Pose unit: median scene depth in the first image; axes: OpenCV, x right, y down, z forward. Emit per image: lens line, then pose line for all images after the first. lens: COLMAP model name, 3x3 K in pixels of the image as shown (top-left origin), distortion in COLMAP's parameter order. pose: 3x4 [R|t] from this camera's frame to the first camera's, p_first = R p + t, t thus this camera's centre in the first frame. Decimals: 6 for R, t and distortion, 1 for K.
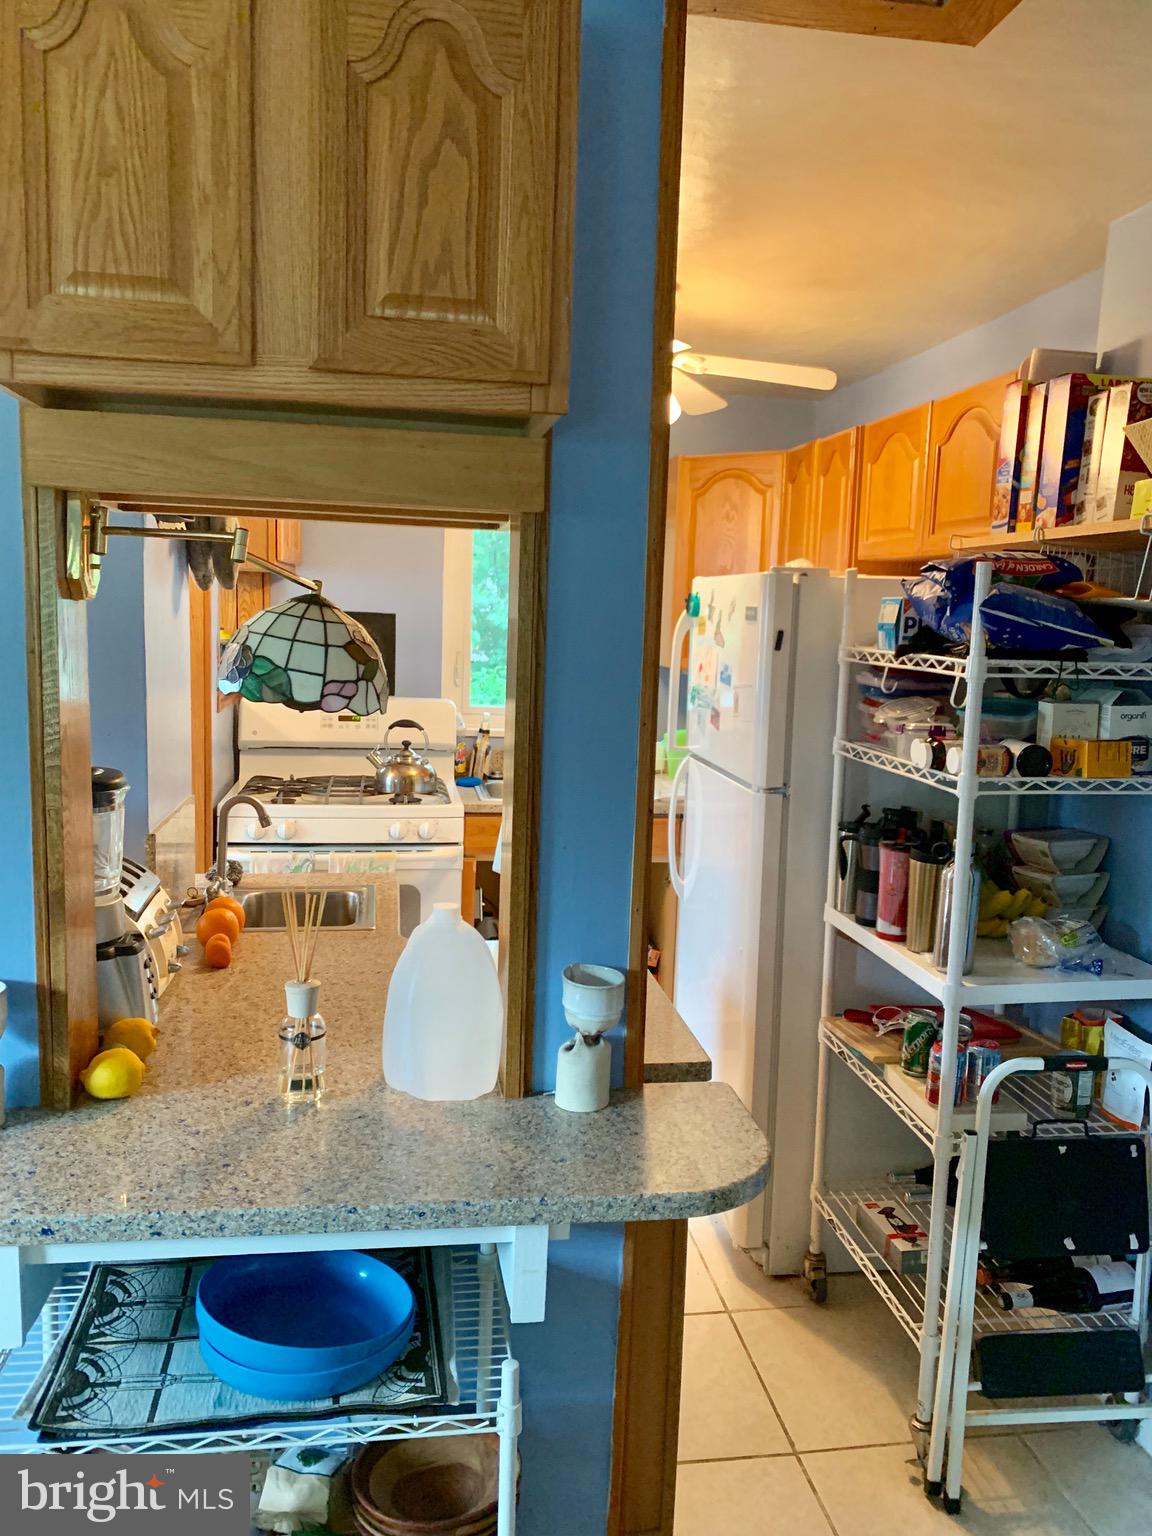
lens RADIAL K [[1182.4, 0, 576.0], [0, 1182.4, 768.0], [0, 0, 1]] dist [0.112265, -0.171127]
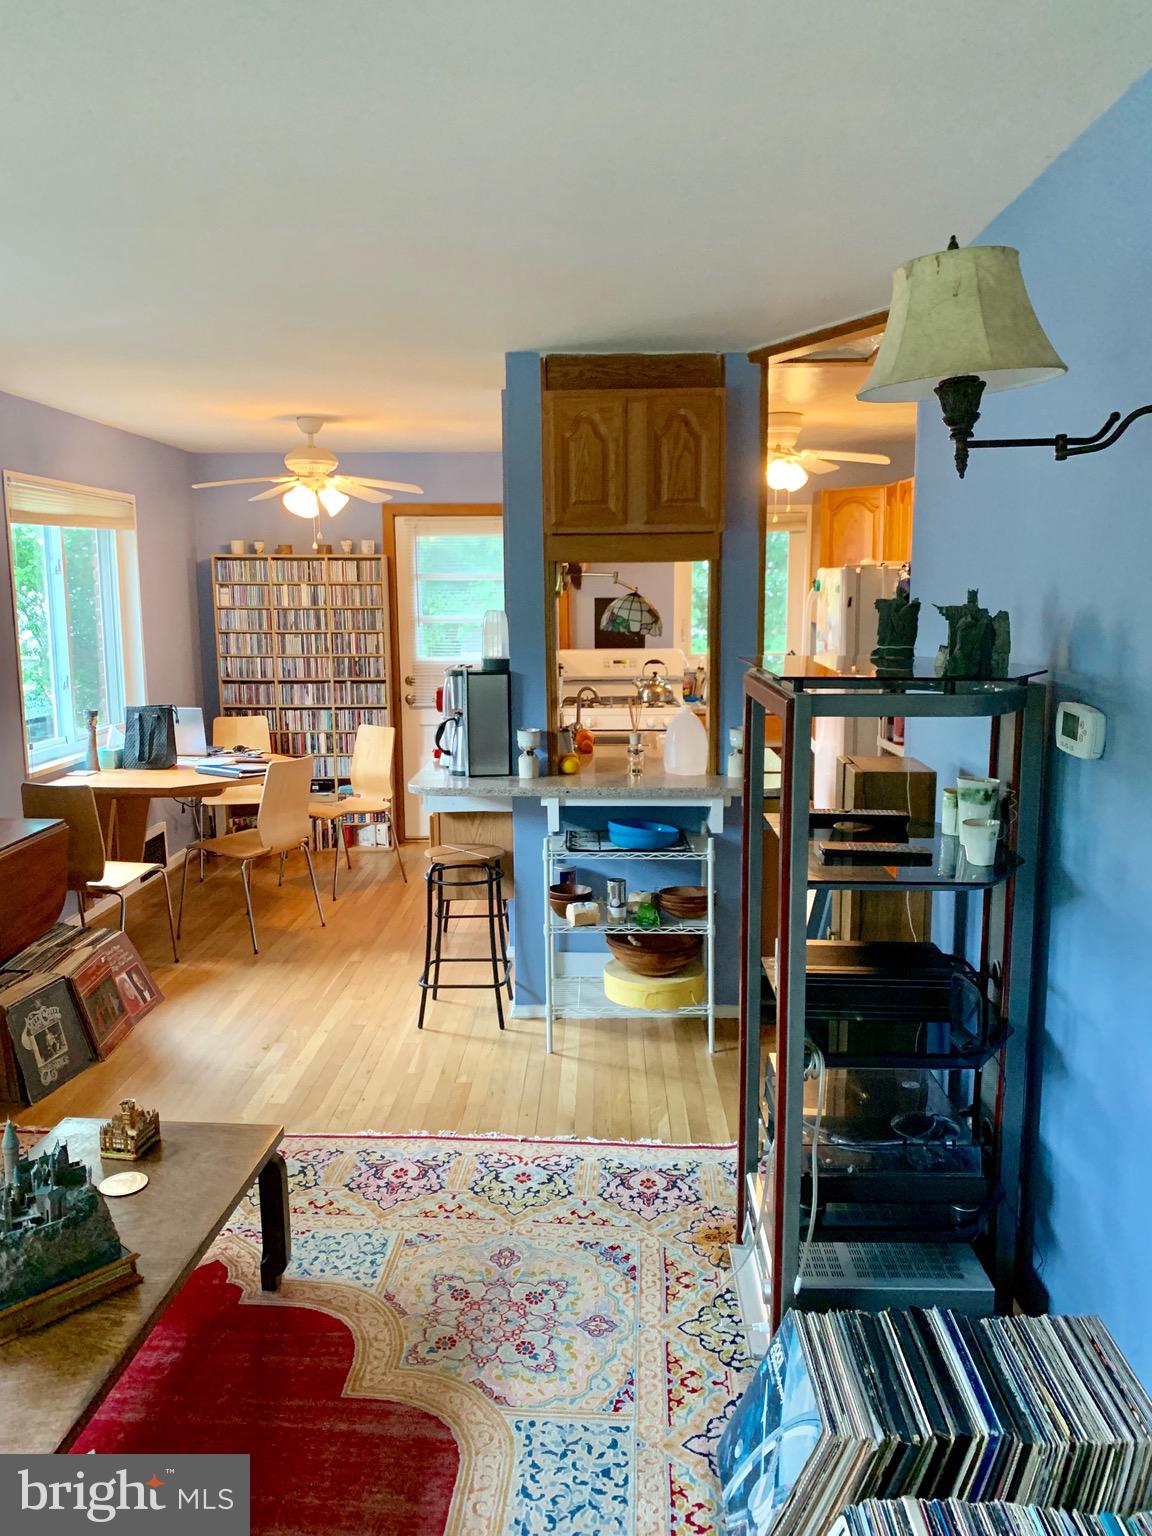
lens RADIAL K [[1278.9, 0, 576.0], [0, 1278.9, 768.0], [0, 0, 1]] dist [0.217488, -0.269324]
pose [[0.984024, -0.017109, -0.177213, 0.092595], [0.018247, 0.999822, 0.004793, 0.138601], [0.177099, -0.007950, 0.984161, -1.113041]]
